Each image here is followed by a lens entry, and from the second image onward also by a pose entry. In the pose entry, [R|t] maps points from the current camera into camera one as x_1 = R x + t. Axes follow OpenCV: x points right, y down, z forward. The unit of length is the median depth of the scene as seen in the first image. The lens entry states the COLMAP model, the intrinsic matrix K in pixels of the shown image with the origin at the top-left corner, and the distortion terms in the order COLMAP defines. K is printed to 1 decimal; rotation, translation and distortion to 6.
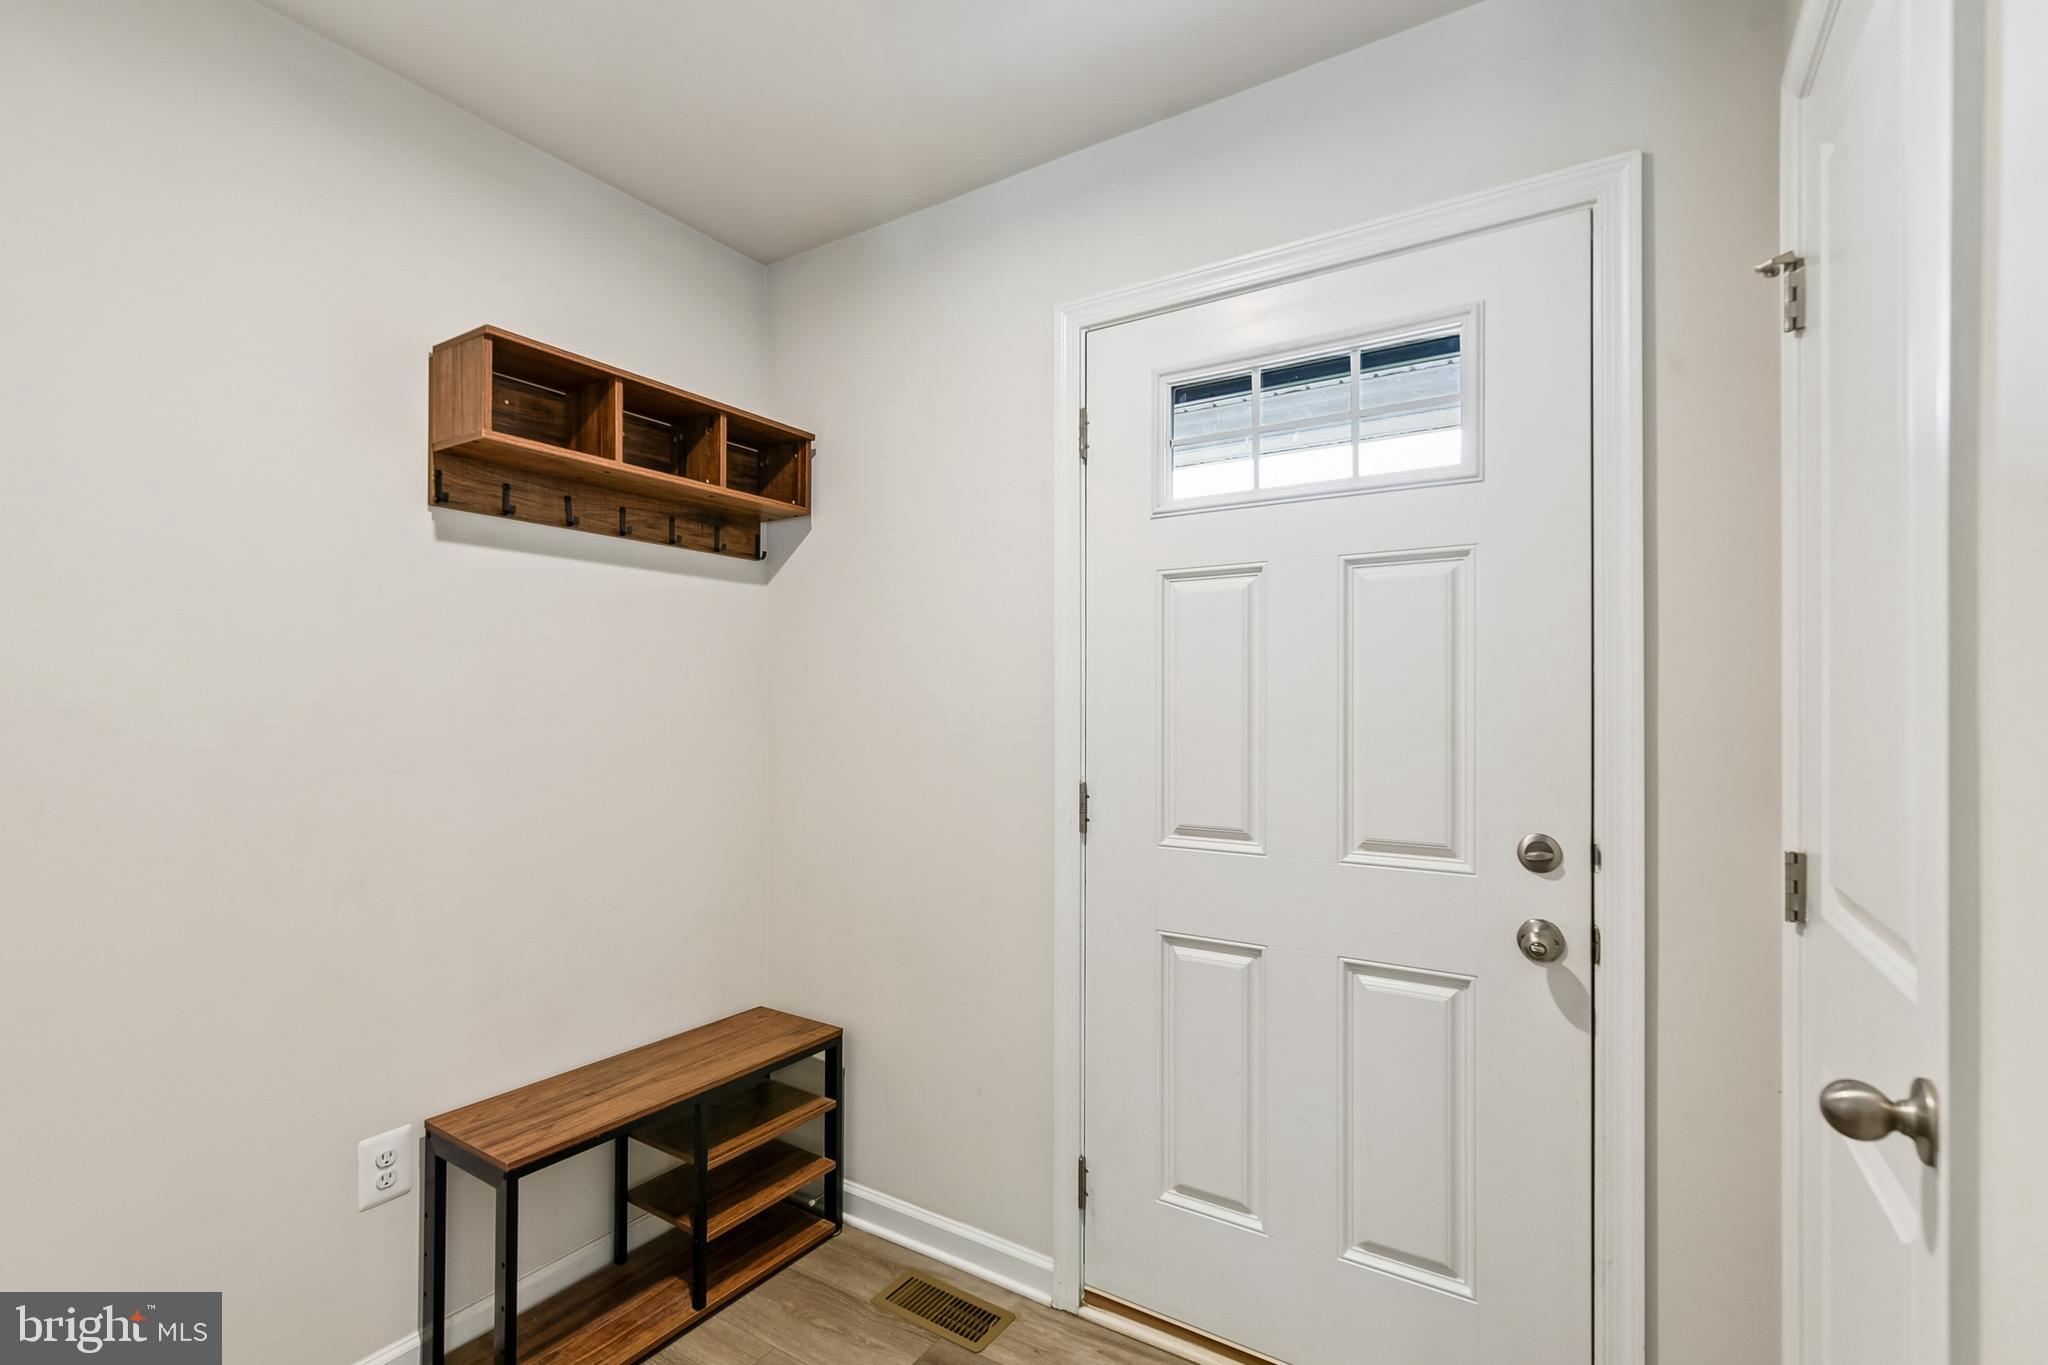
lens RADIAL K [[897.5, 0, 1022.2], [0, 897.5, 691.8], [0, 0, 1]] dist [0.002245, -0.000296]
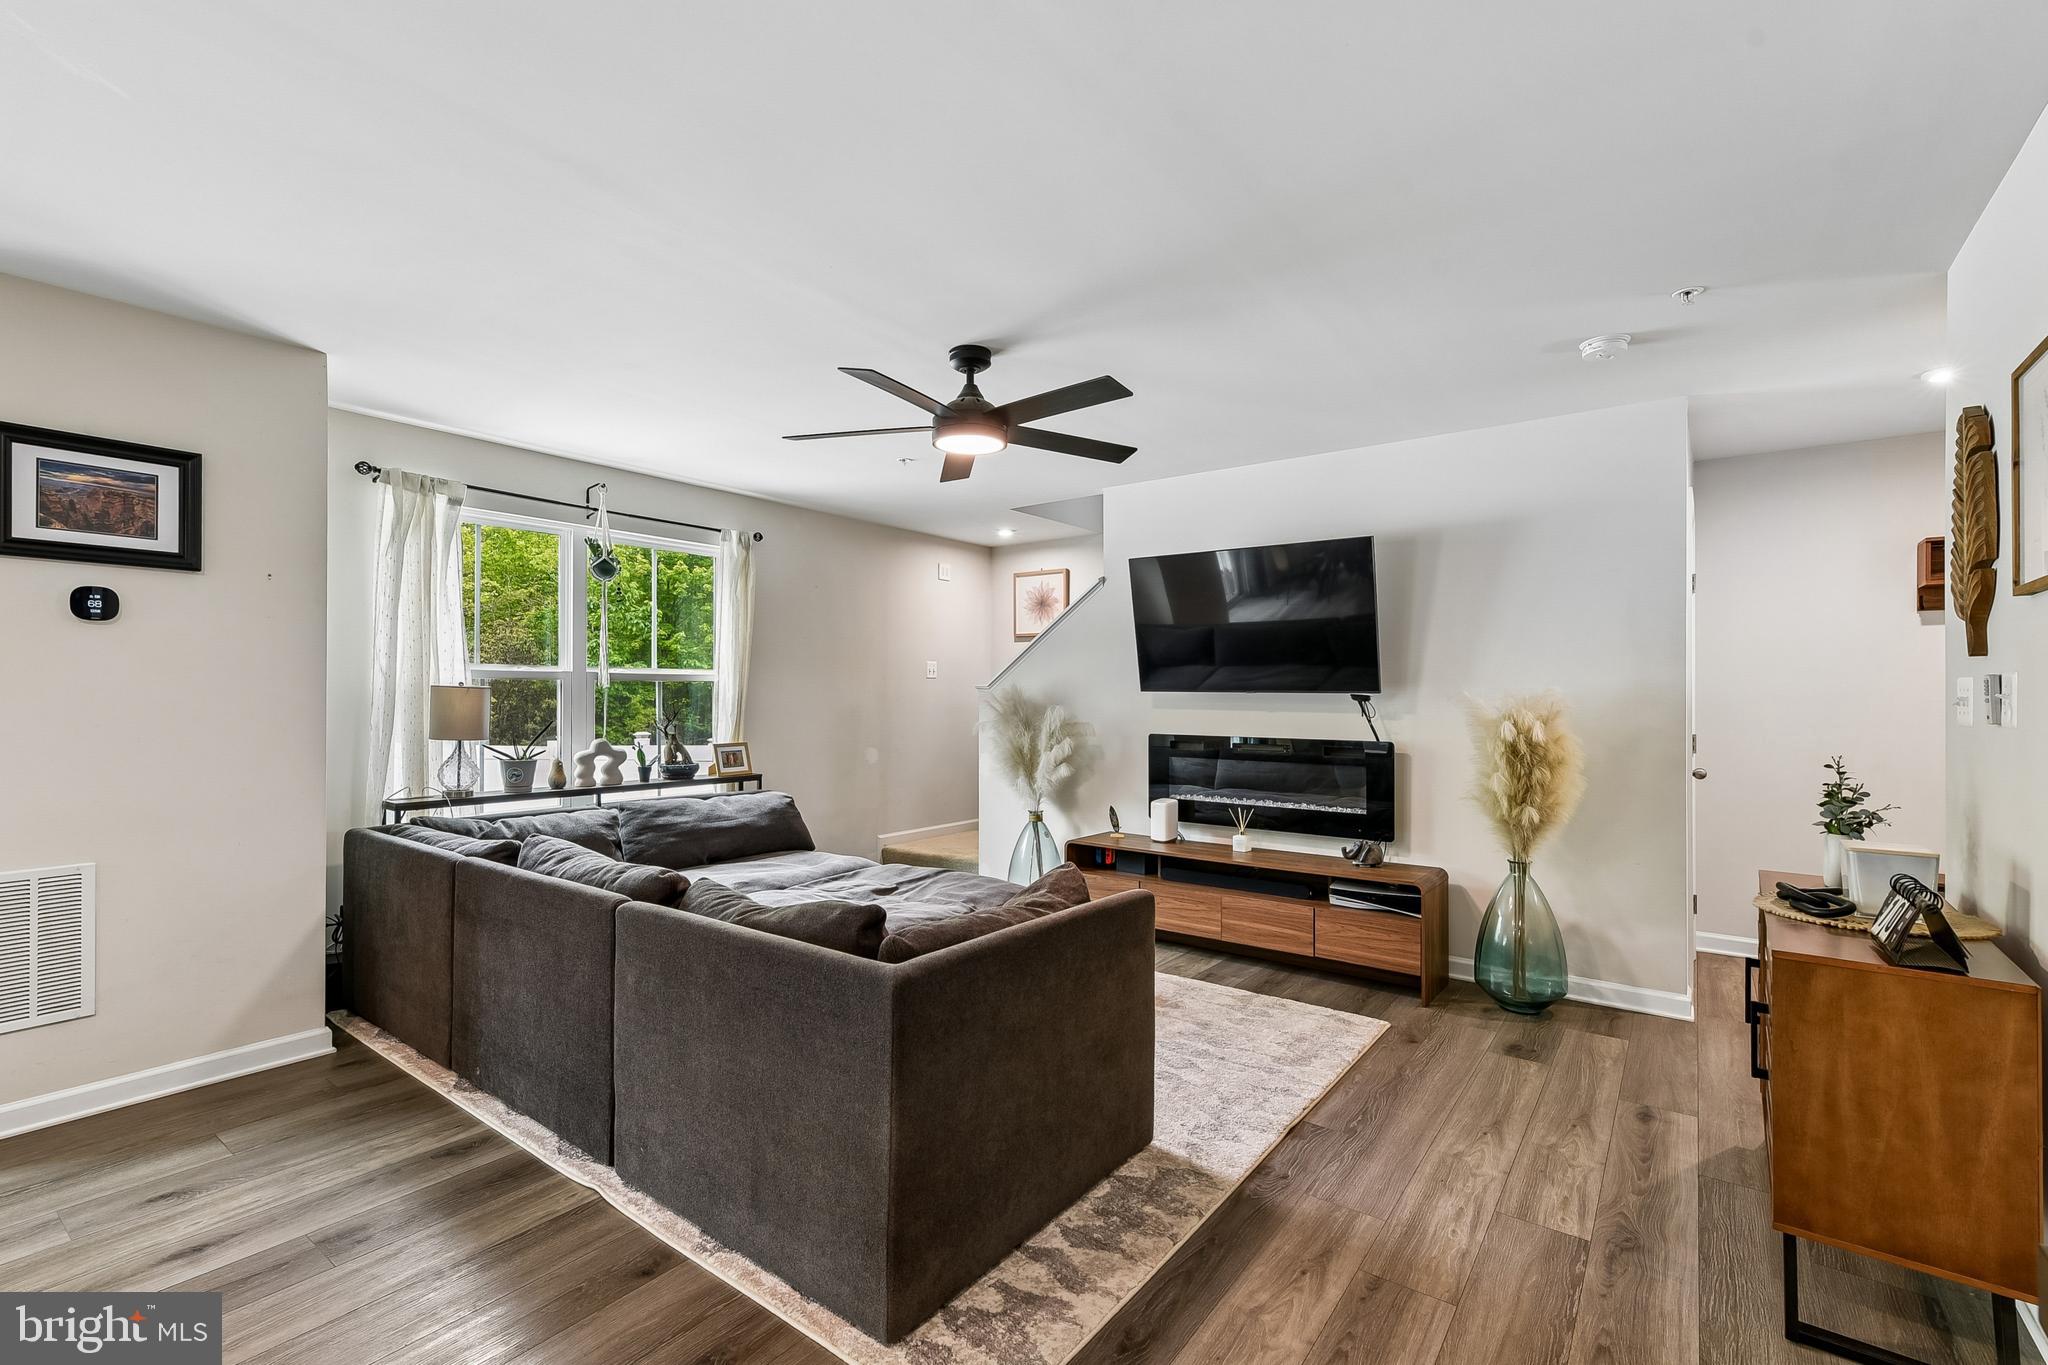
lens RADIAL K [[897.5, 0, 1031.9], [0, 897.5, 691.6], [0, 0, 1]] dist [0.002245, -0.000296]
pose [[-0.058476, -0.006866, -0.998265, 1.549771], [0.010120, 0.999921, -0.007470, -0.004007], [0.998238, -0.010539, -0.058402, -0.996017]]
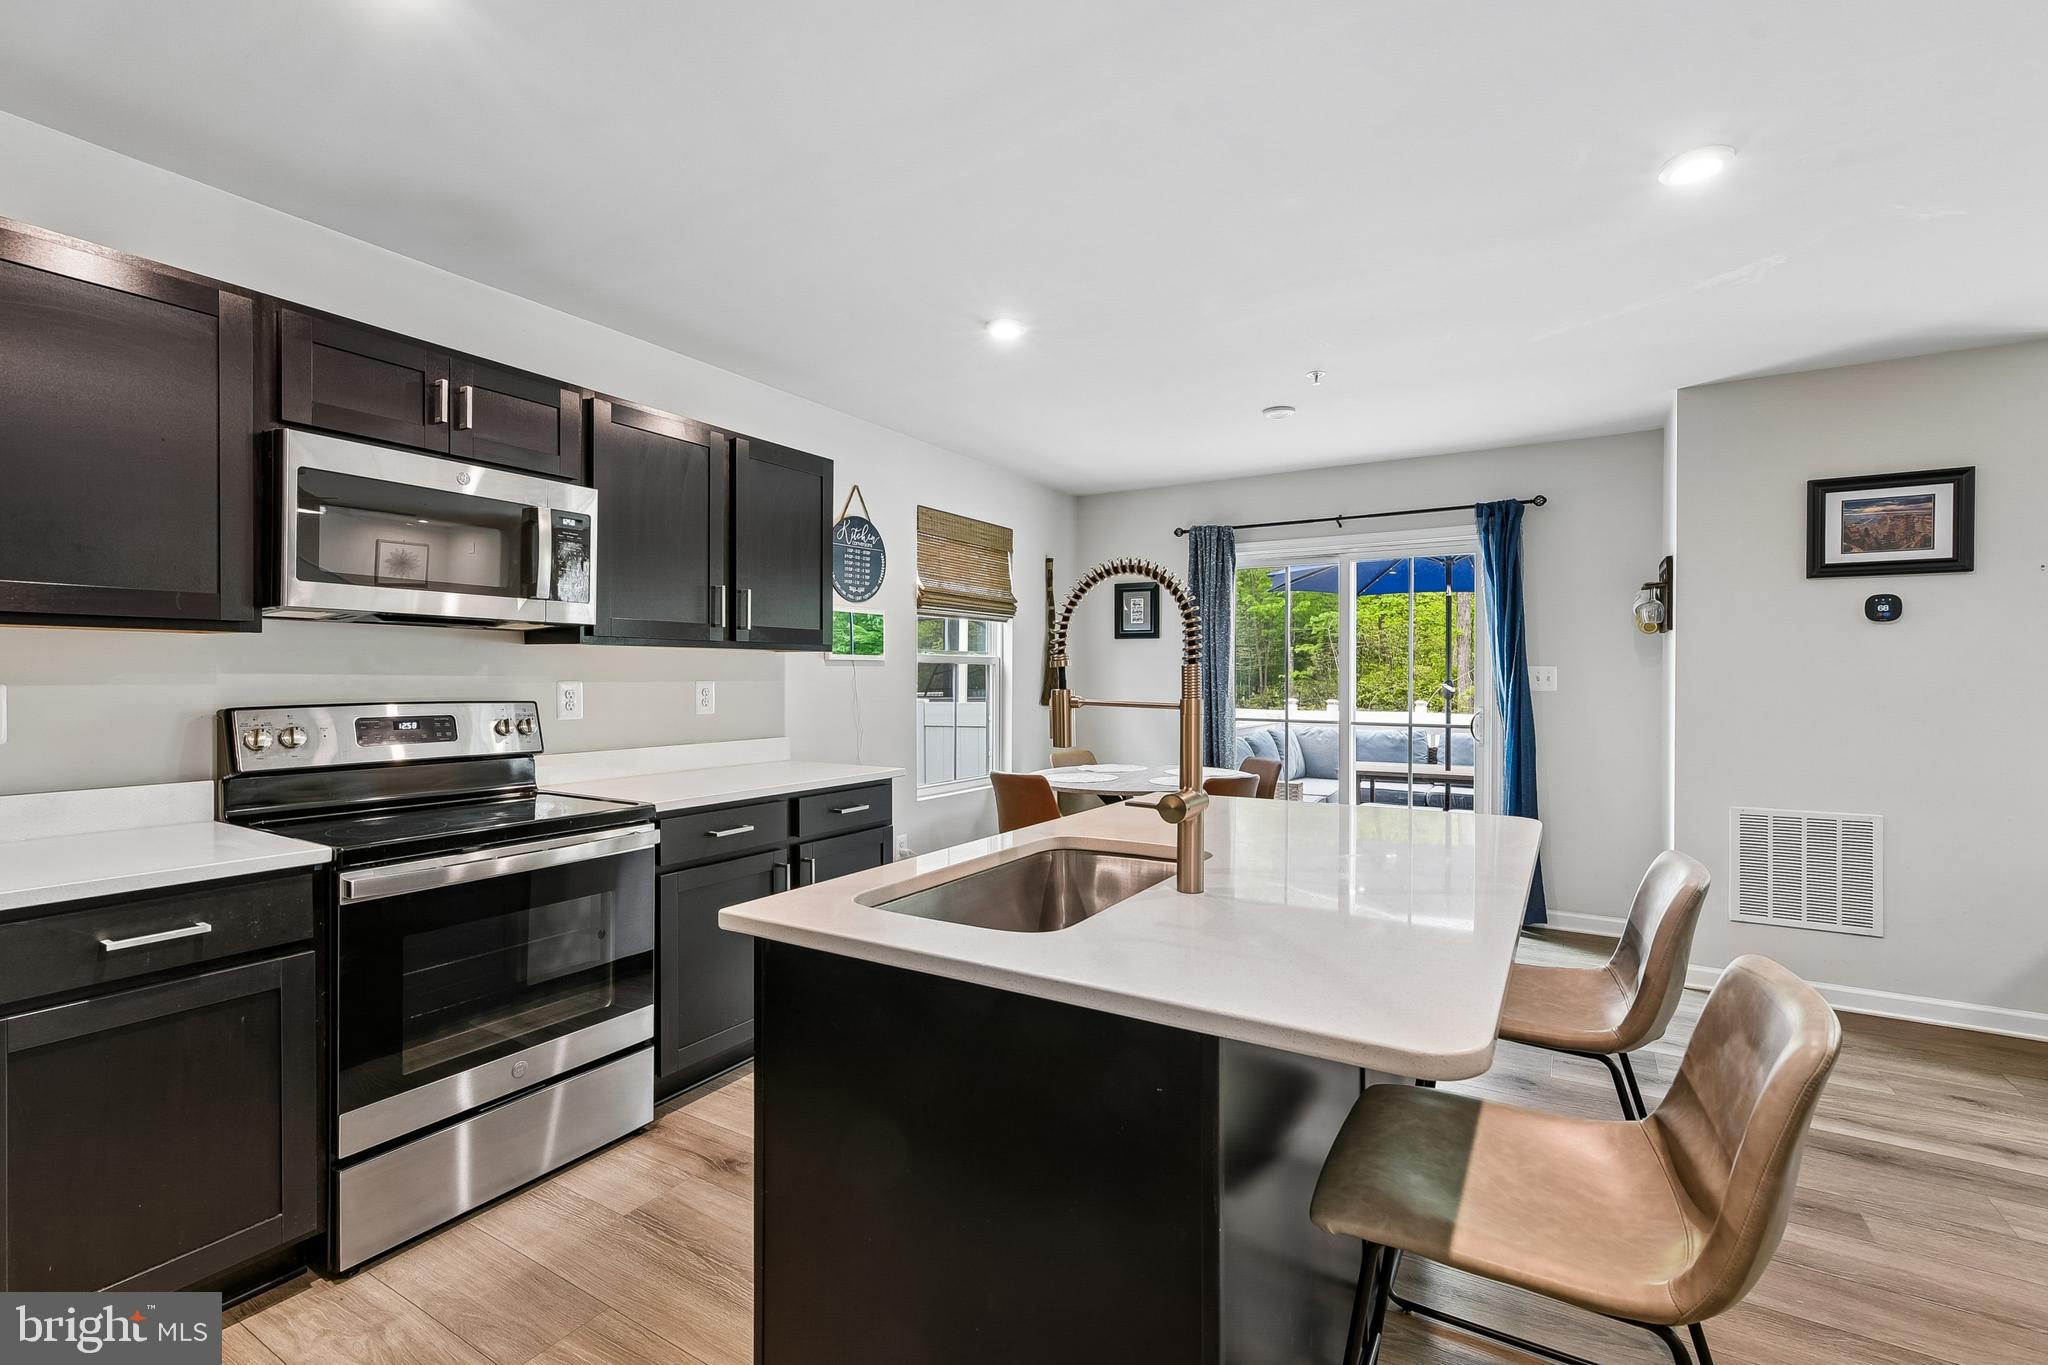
lens RADIAL K [[897.5, 0, 1017.7], [0, 897.5, 682.0], [0, 0, 1]] dist [0.002245, -0.000296]
pose [[-0.999810, -0.005918, -0.018562, 1.926843], [-0.005784, 0.999957, -0.007285, -0.000180], [0.018605, -0.007176, -0.999801, -0.829128]]
